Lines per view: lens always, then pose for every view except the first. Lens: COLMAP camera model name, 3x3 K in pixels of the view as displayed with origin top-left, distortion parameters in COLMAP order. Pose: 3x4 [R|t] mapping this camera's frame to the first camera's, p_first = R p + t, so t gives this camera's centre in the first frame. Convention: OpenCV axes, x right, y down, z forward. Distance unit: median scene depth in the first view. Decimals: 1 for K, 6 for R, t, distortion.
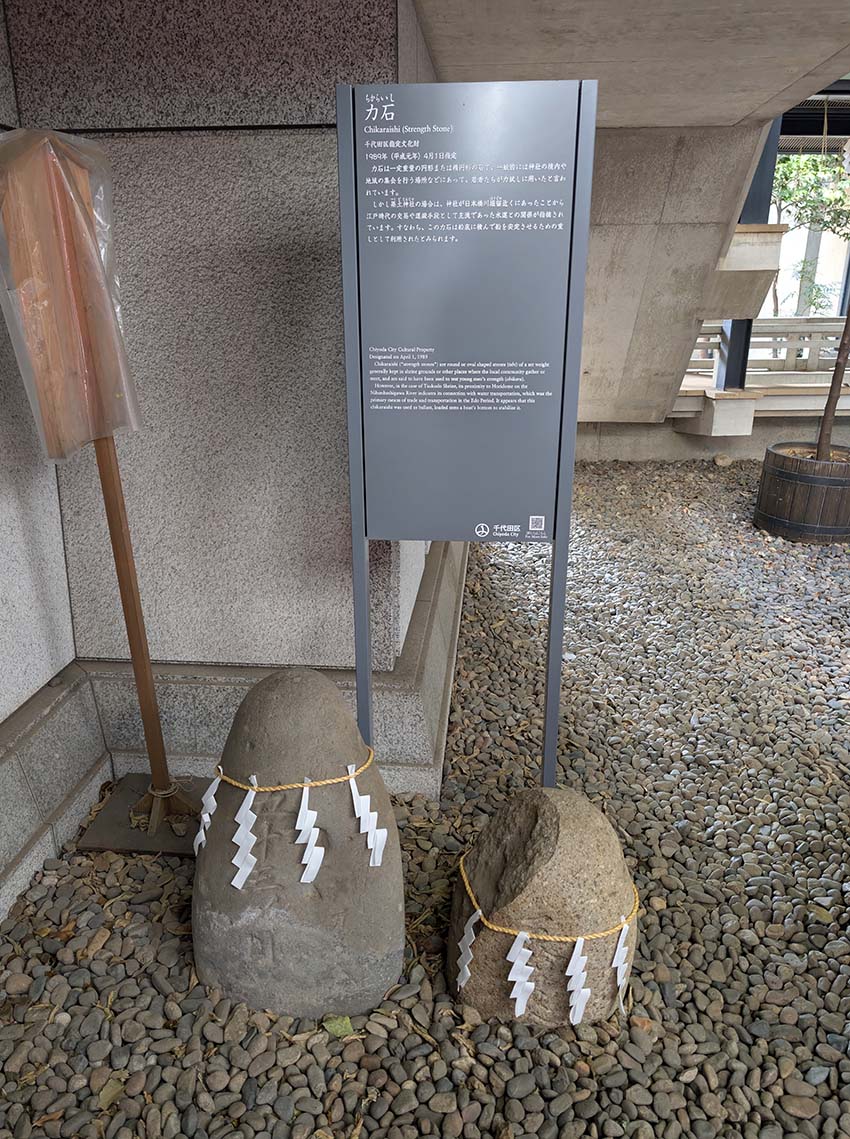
lens RADIAL K [[833.4, 0, 434.5], [0, 833.4, 615.6], [0, 0, 1]] dist [0.064789, -0.054304]
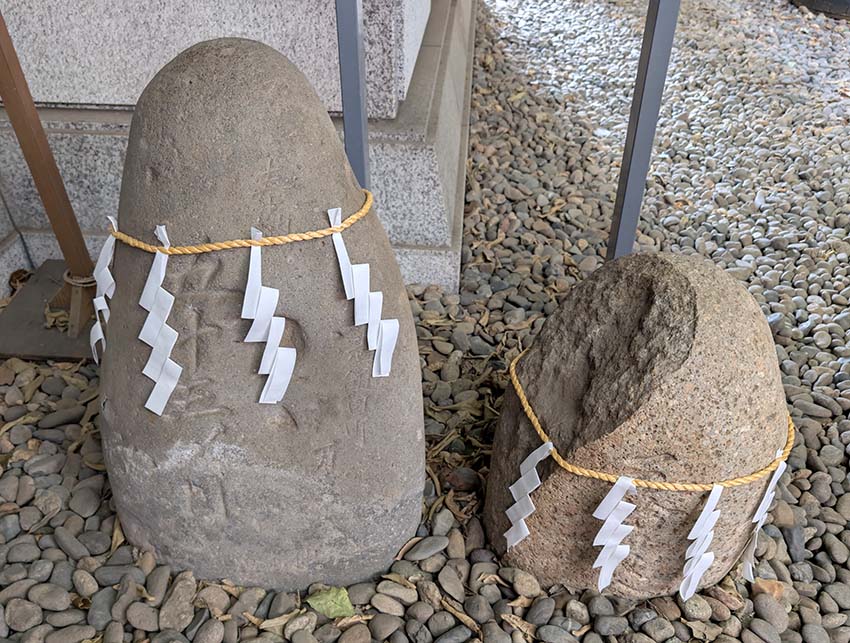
lens RADIAL K [[609.9, 0, 425.0], [0, 609.9, 321.5], [0, 0, 1]] dist [0.058495, -0.000837]
pose [[0.999849, -0.009343, 0.014657, -0.042244], [0.006040, 0.977452, 0.211071, 0.156860], [-0.016298, -0.210950, 0.977361, 0.543136]]
